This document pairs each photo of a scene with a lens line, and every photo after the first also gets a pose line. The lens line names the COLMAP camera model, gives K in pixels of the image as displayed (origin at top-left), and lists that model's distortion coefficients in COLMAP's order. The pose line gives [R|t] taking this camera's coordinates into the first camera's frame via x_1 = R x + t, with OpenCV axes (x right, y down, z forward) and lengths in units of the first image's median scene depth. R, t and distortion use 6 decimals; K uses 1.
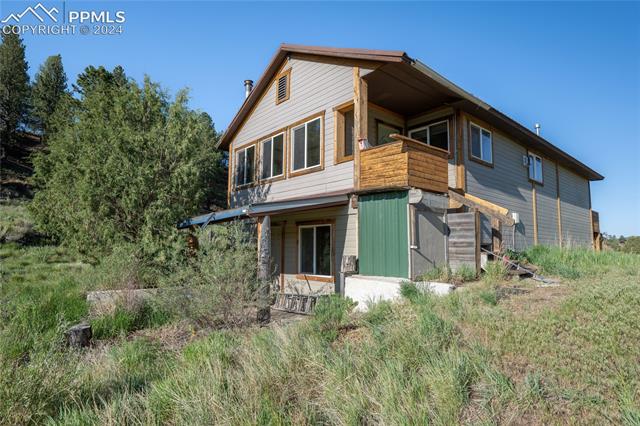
lens RADIAL K [[355.5, 0, 318.9], [0, 355.5, 216.7], [0, 0, 1]] dist [0.006666, -0.000291]
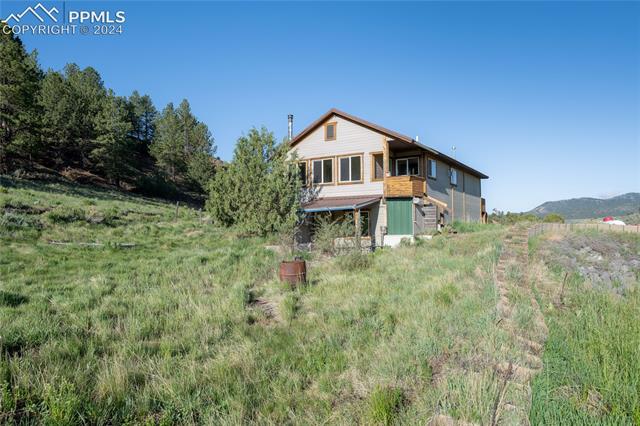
lens RADIAL K [[427.4, 0, 320.4], [0, 427.4, 212.5], [0, 0, 1]] dist [-0.001665, -0.004212]
pose [[0.959174, -0.007325, 0.282721, -0.814619], [-0.007513, 0.998652, 0.051365, -0.084373], [-0.282716, -0.051393, 0.957826, -1.104584]]
